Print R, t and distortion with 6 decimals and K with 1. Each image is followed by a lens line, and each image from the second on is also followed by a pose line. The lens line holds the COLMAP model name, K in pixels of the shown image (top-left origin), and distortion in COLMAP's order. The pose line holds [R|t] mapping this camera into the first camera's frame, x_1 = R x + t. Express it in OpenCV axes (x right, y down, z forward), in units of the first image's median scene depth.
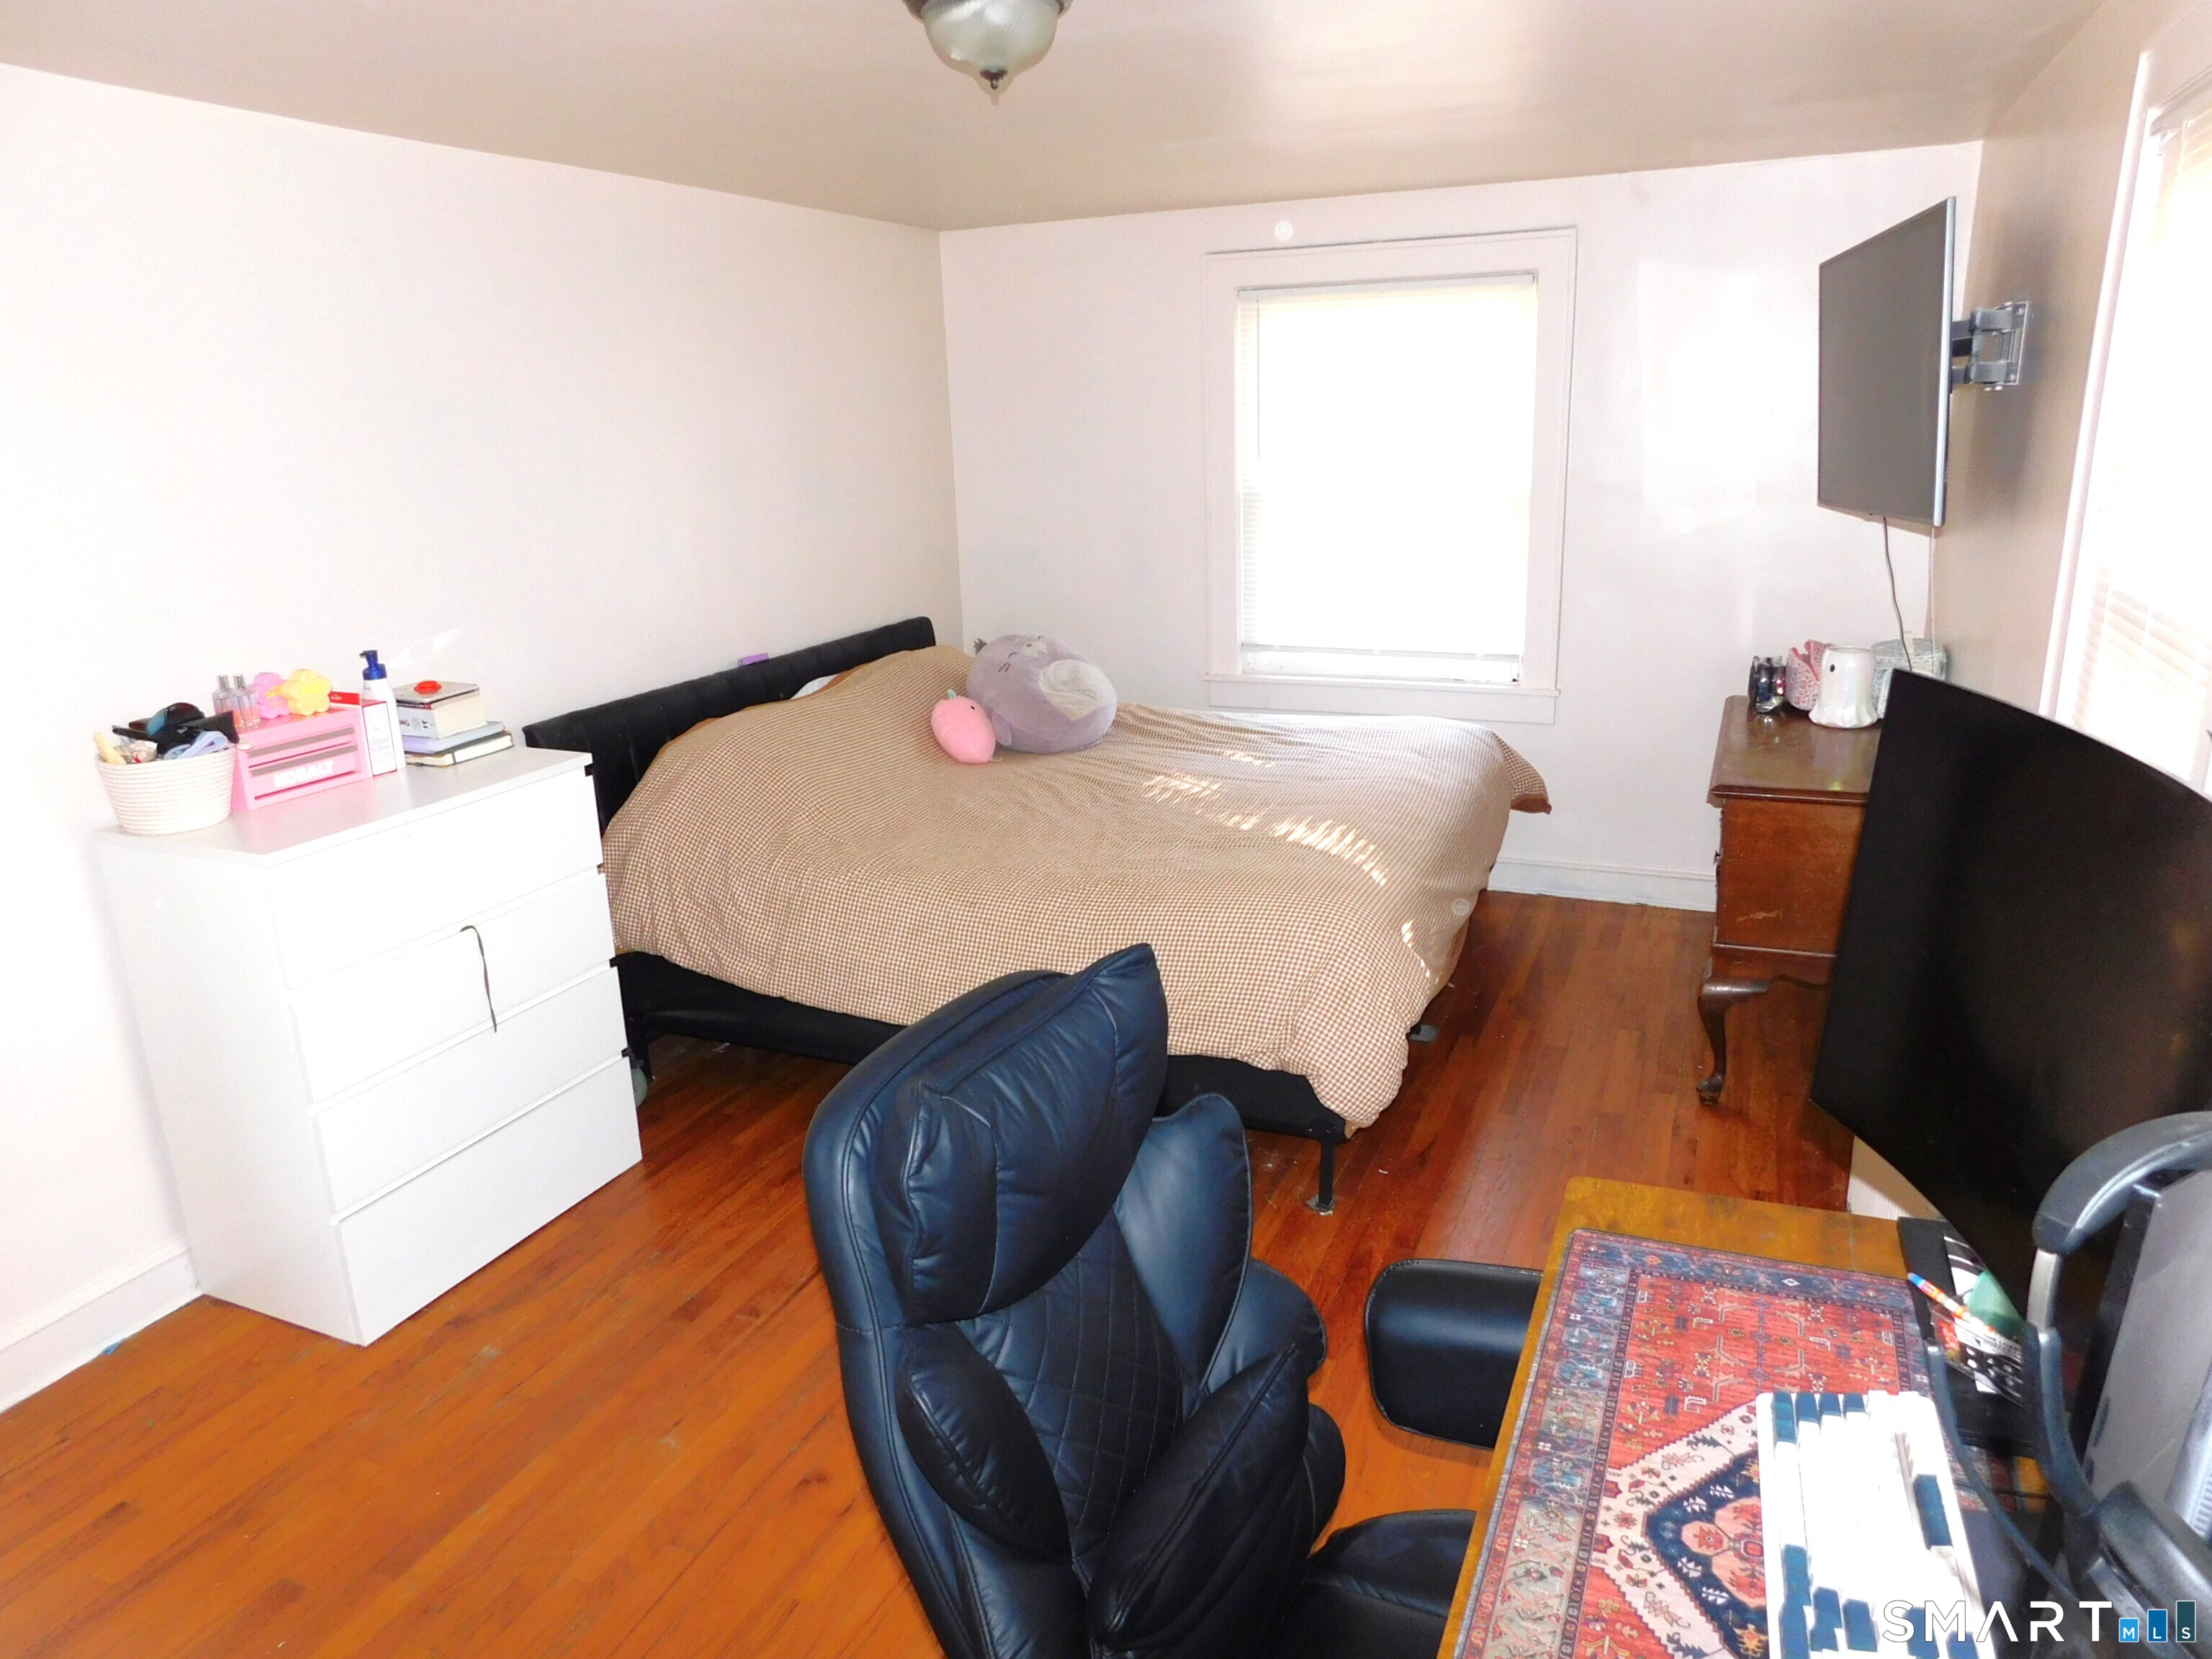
lens RADIAL K [[1456.2, 0, 1117.3], [0, 1456.2, 830.5], [0, 0, 1]] dist [-0.084256, 0.062716]
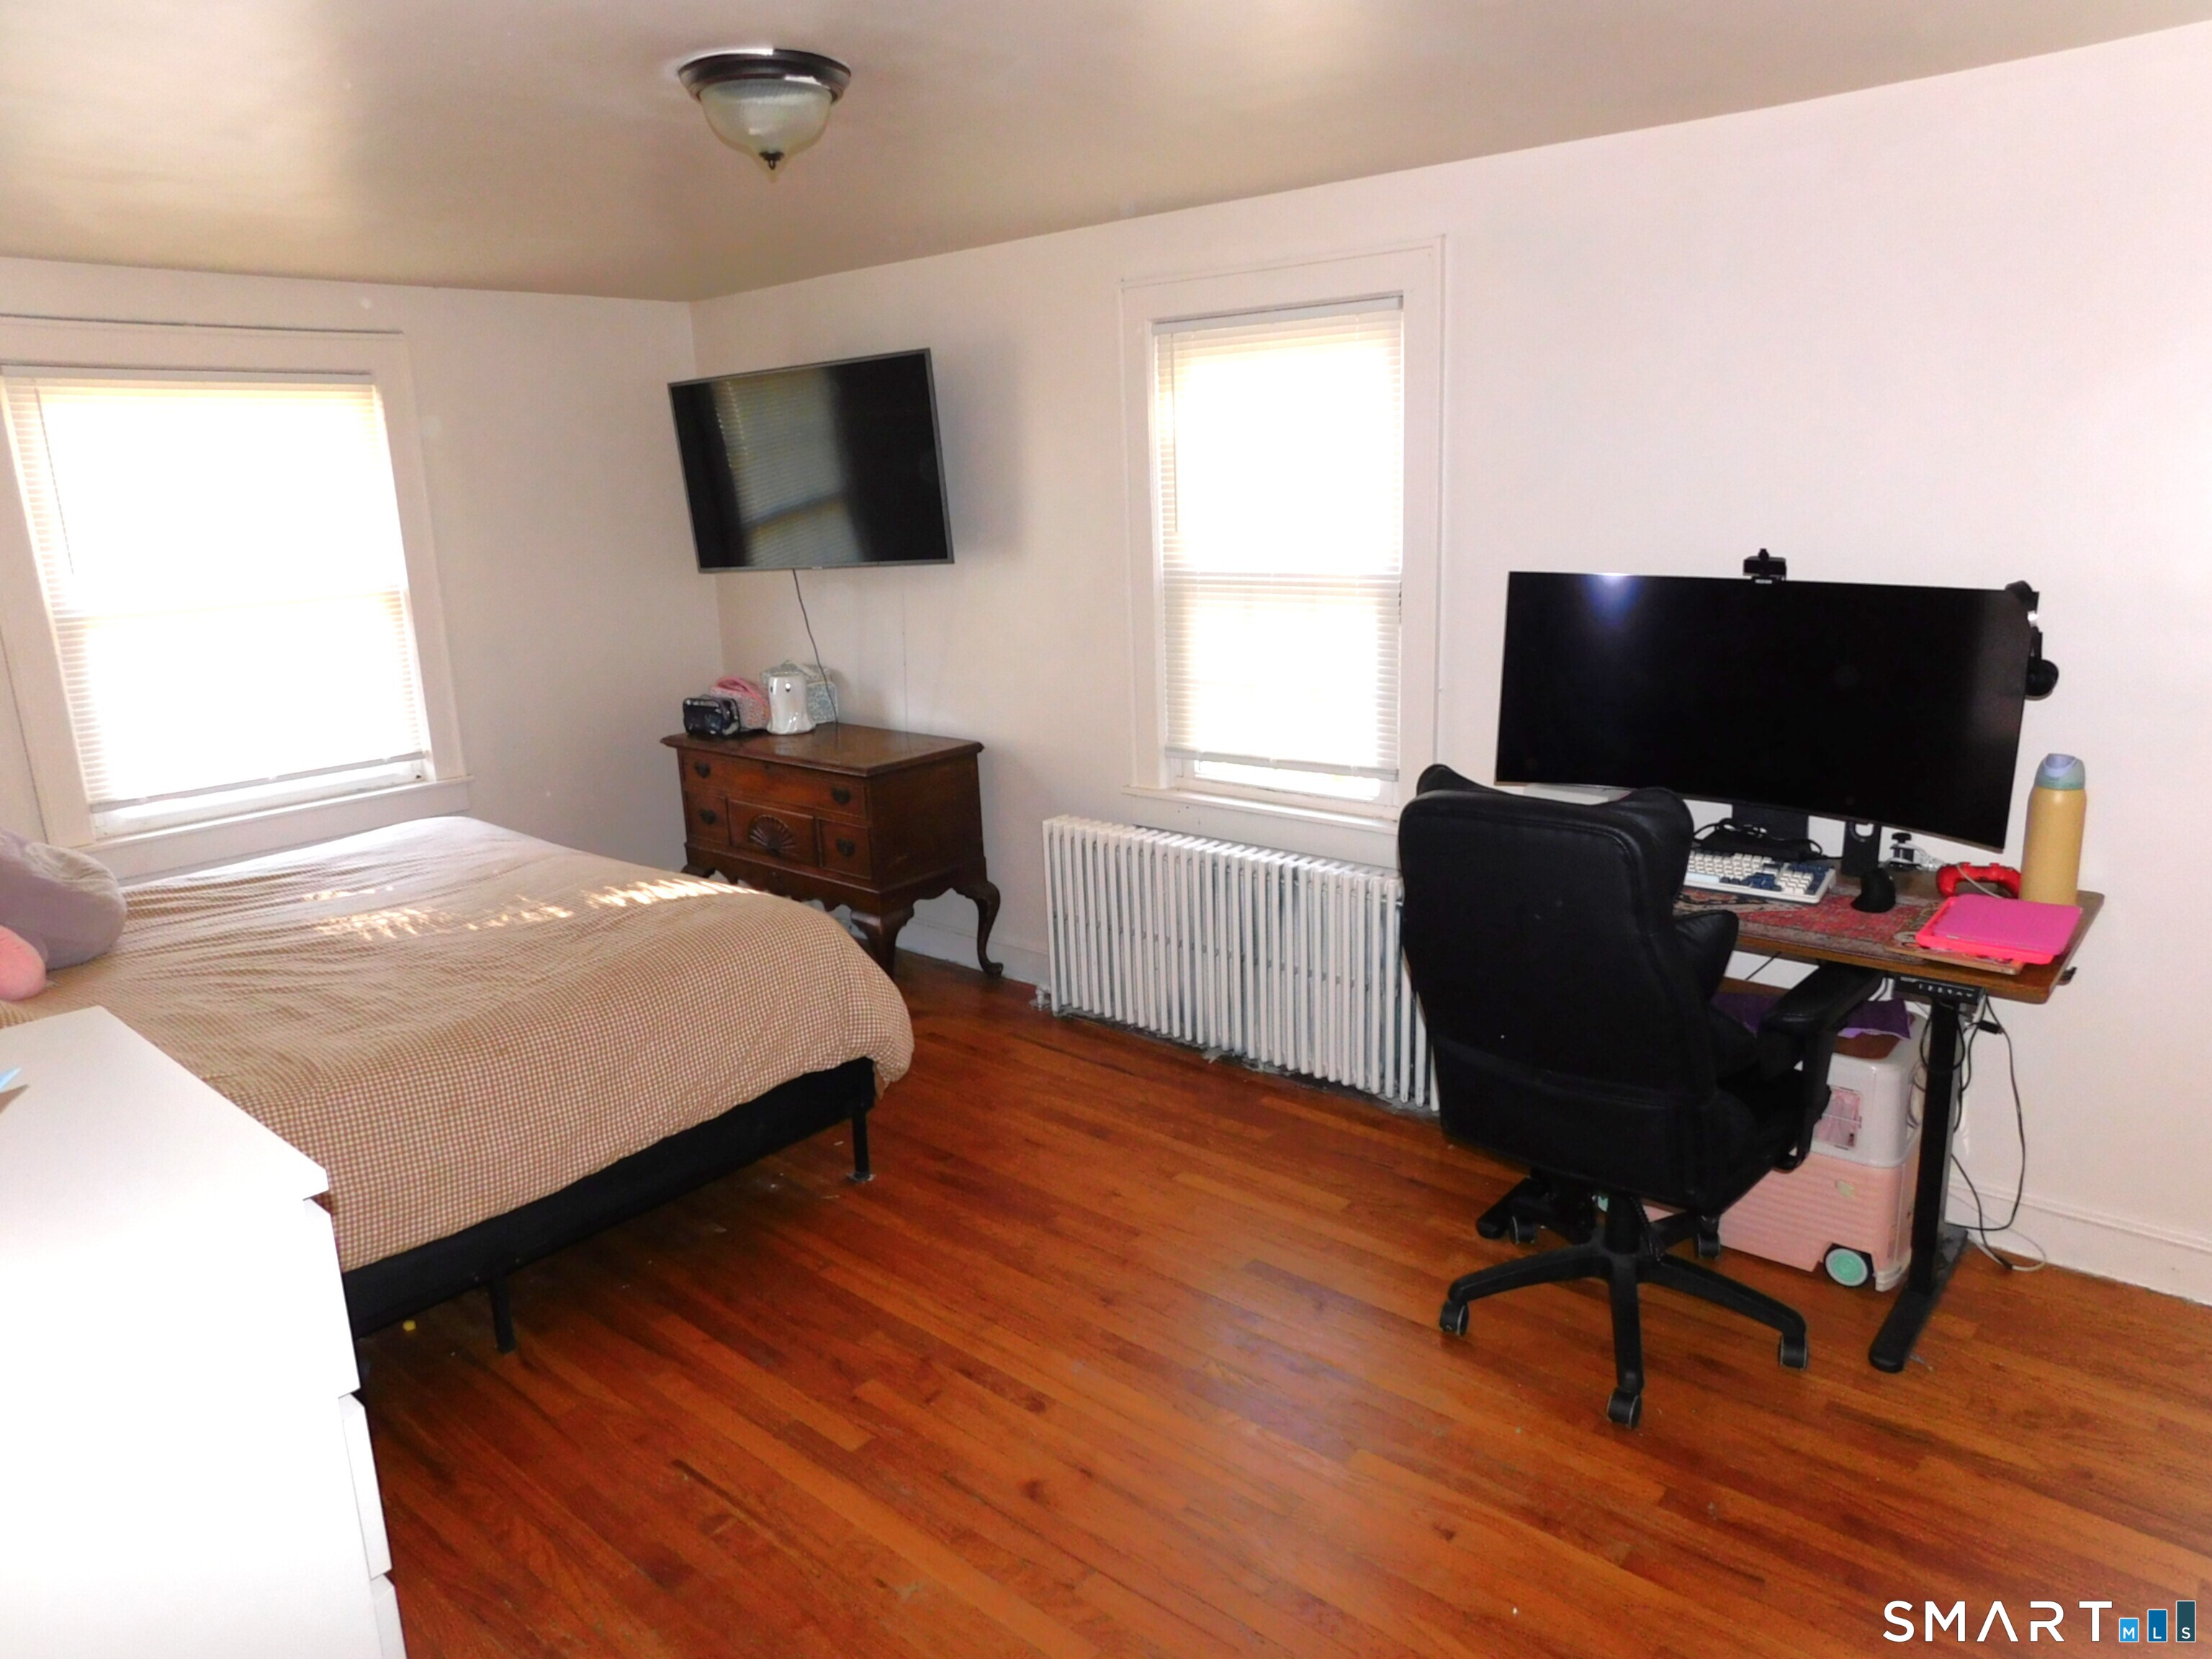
lens RADIAL K [[1456.2, 0, 1117.3], [0, 1456.2, 830.5], [0, 0, 1]] dist [-0.084256, 0.062716]
pose [[0.306776, -0.206277, 0.929160, -0.631480], [0.289706, 0.950147, 0.115285, -0.055297], [-0.906619, 0.233816, 0.351242, 0.289076]]
